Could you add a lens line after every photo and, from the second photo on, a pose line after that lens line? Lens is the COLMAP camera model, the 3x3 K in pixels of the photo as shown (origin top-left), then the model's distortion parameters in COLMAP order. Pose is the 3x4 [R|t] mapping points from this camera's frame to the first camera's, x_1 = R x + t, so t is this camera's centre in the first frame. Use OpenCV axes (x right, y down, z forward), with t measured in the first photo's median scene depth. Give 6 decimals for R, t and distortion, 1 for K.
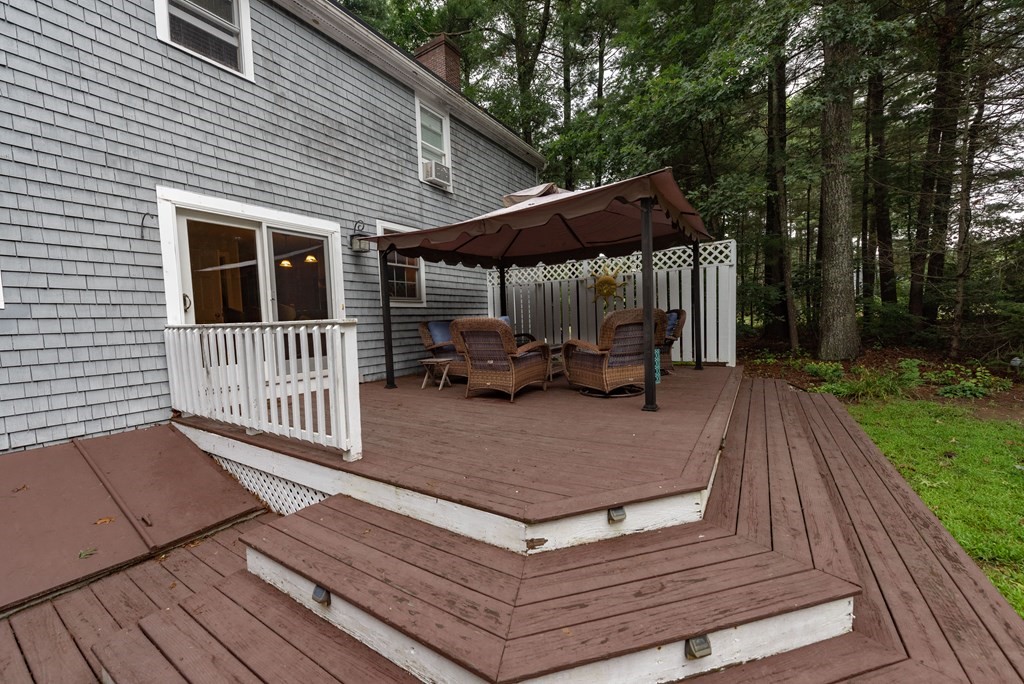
lens RADIAL K [[405.0, 0, 507.0], [0, 405.0, 342.8], [0, 0, 1]] dist [0.005906, -0.002178]
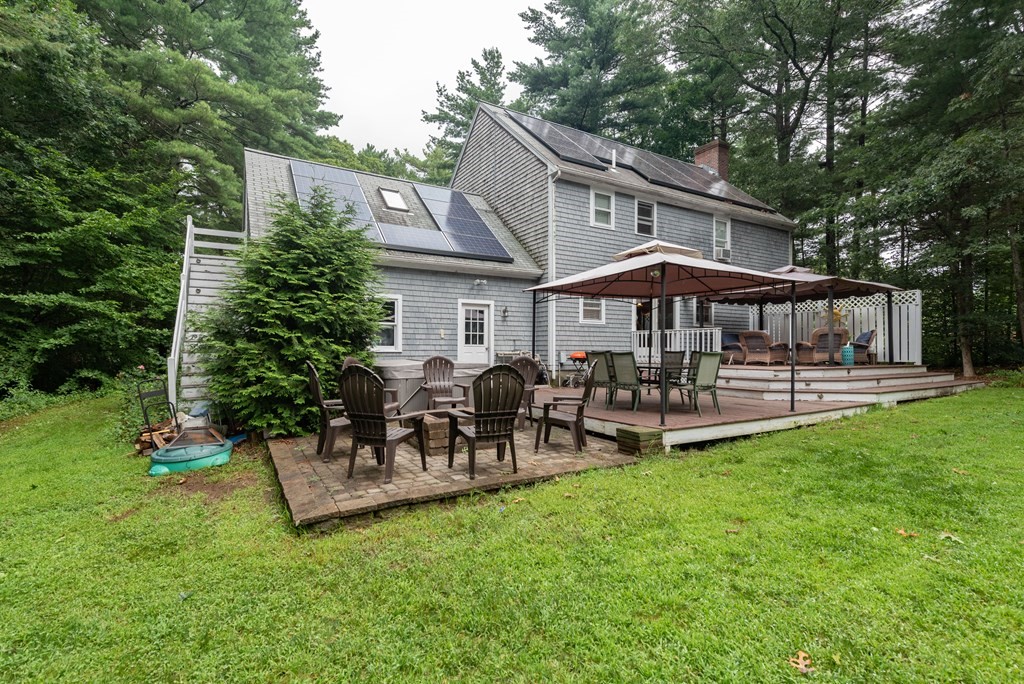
lens RADIAL K [[474.7, 0, 509.9], [0, 474.7, 343.8], [0, 0, 1]] dist [0.004076, 0.000173]
pose [[0.890810, 0.029806, -0.453398, -0.053392], [-0.058729, 0.997029, -0.049844, 0.167597], [0.450565, 0.071029, 0.889914, -1.498957]]
